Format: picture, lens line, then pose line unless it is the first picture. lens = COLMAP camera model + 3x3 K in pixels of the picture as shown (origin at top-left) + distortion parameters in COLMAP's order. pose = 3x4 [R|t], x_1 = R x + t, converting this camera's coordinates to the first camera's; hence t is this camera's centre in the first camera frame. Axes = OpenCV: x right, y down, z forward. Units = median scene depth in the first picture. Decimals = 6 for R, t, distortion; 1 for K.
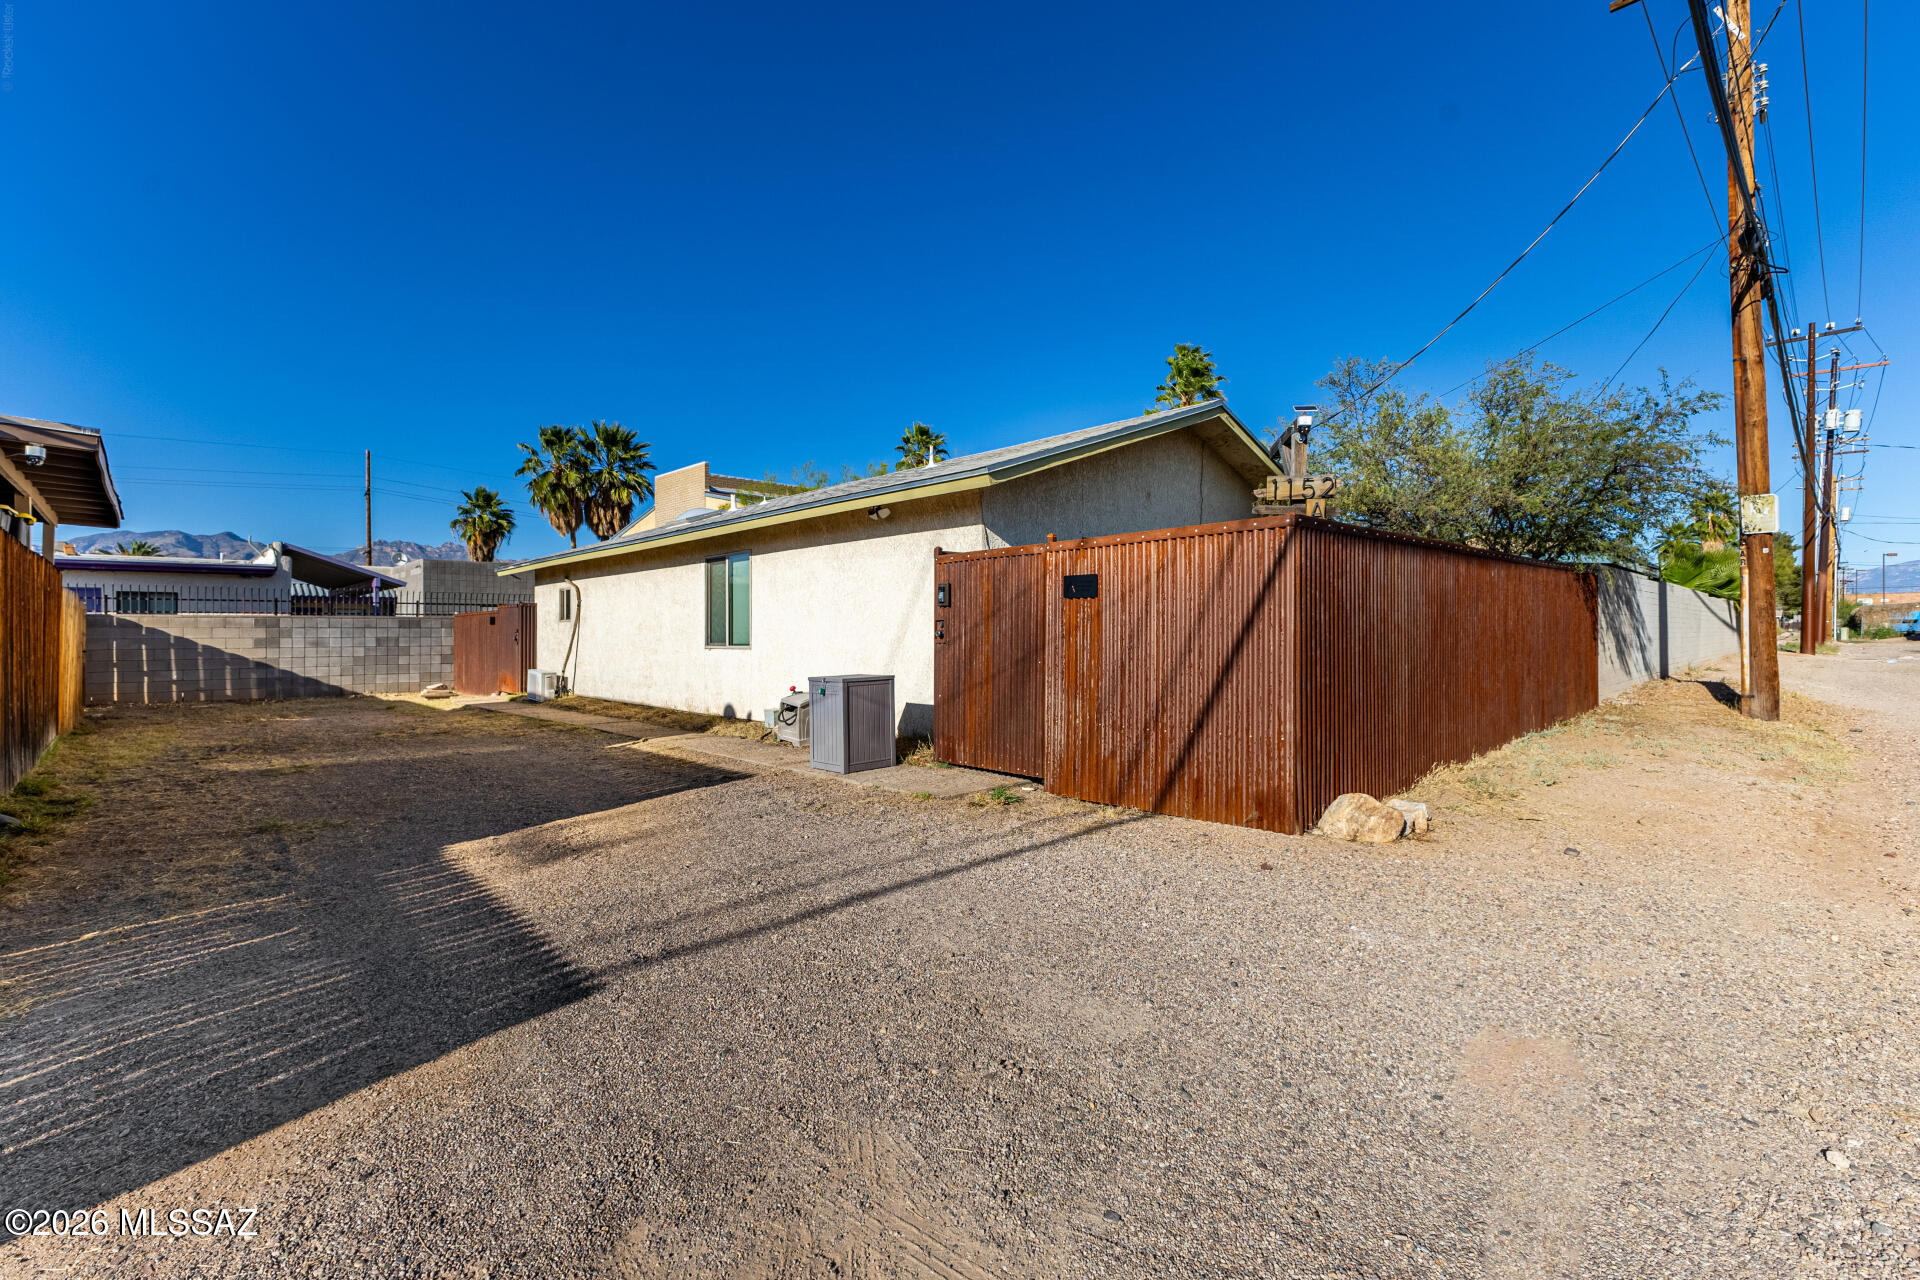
lens RADIAL K [[838.0, 0, 955.5], [0, 838.0, 630.1], [0, 0, 1]] dist [0.002535, -0.000728]
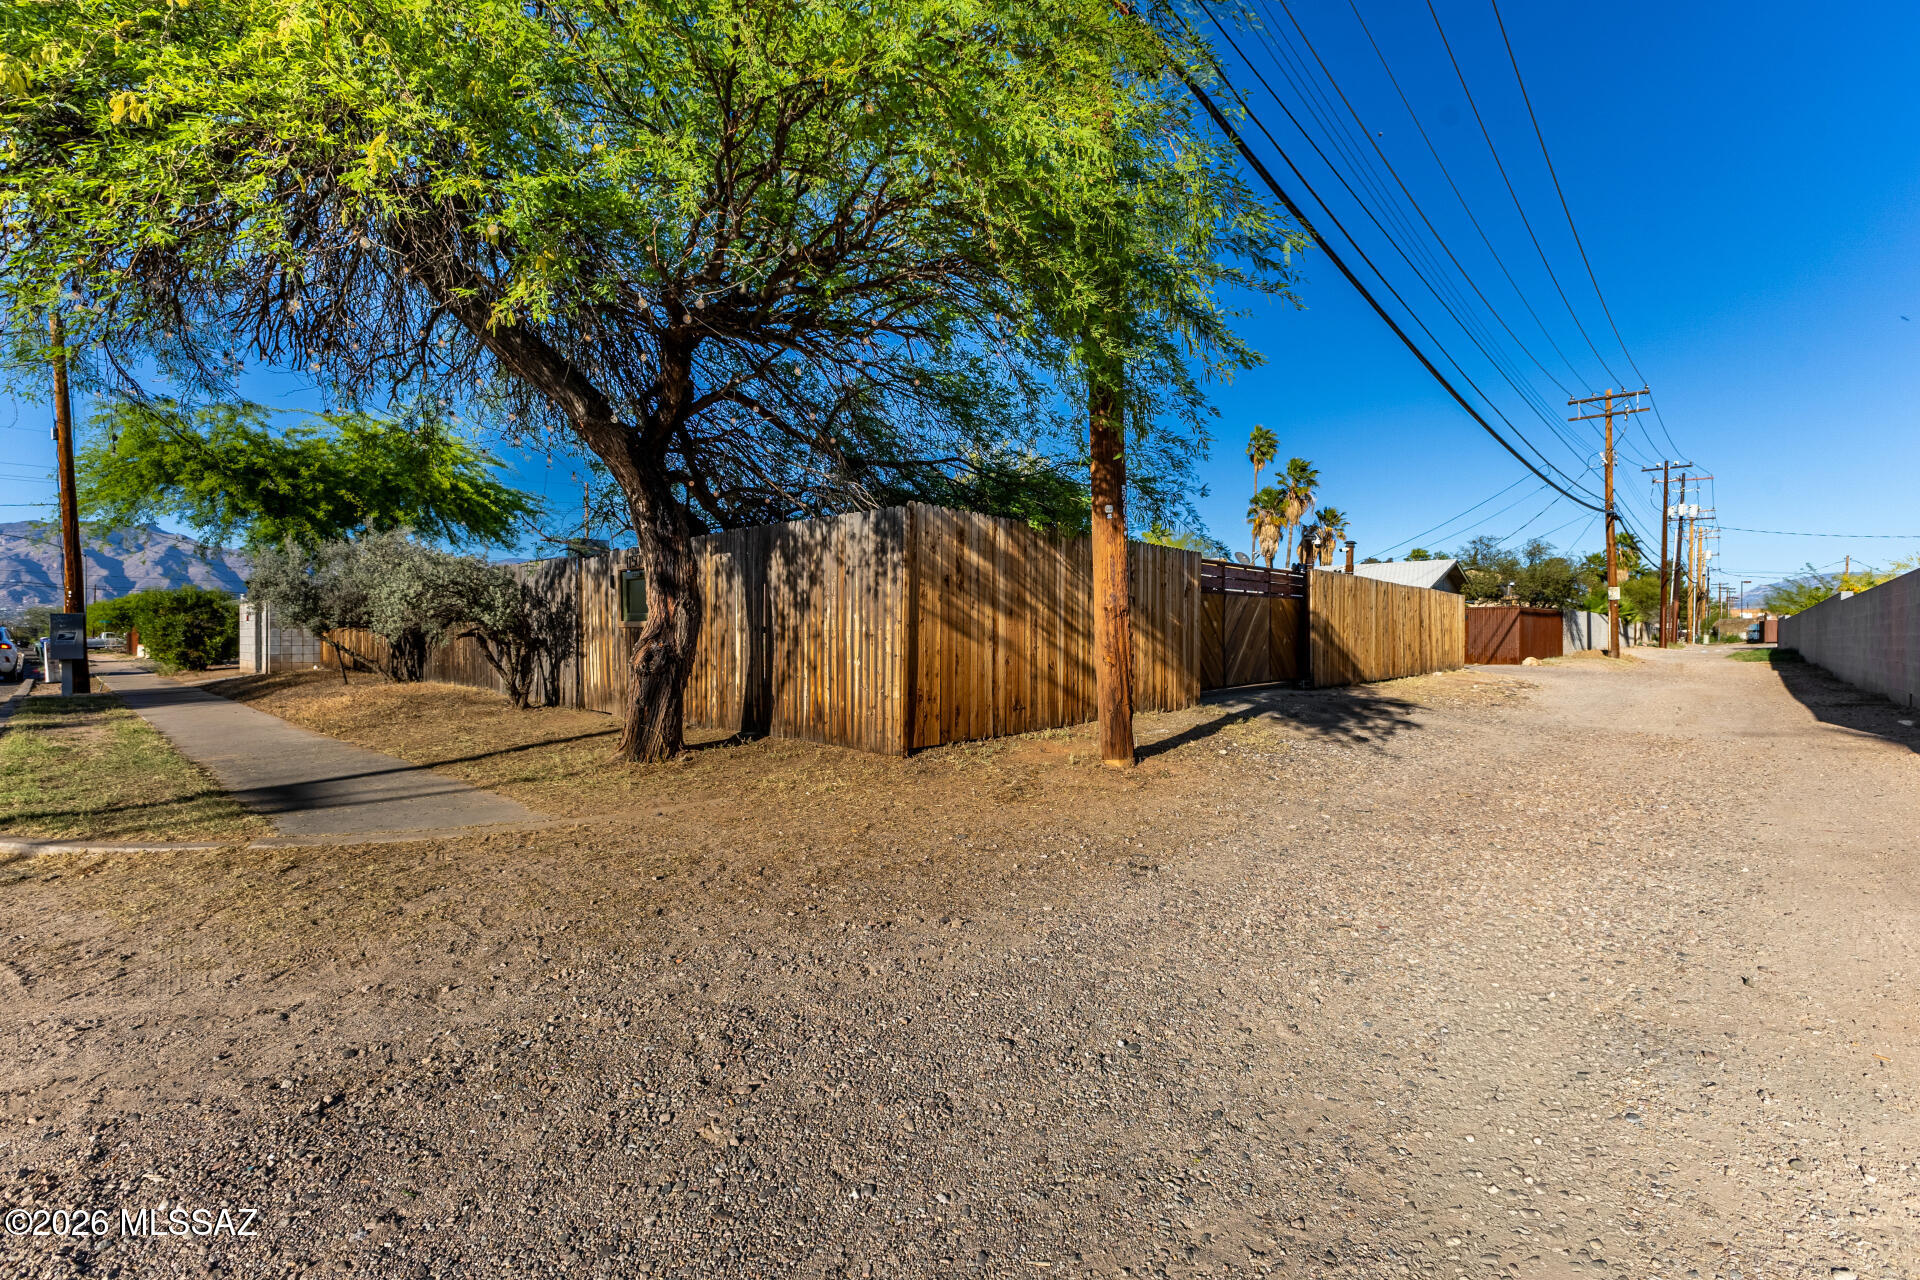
lens RADIAL K [[838.0, 0, 960.7], [0, 838.0, 645.4], [0, 0, 1]] dist [0.002535, -0.000728]
pose [[0.998266, -0.003810, 0.058740, -0.574650], [0.003708, 0.999991, 0.001845, 0.015563], [-0.058747, -0.001624, 0.998272, -0.685360]]
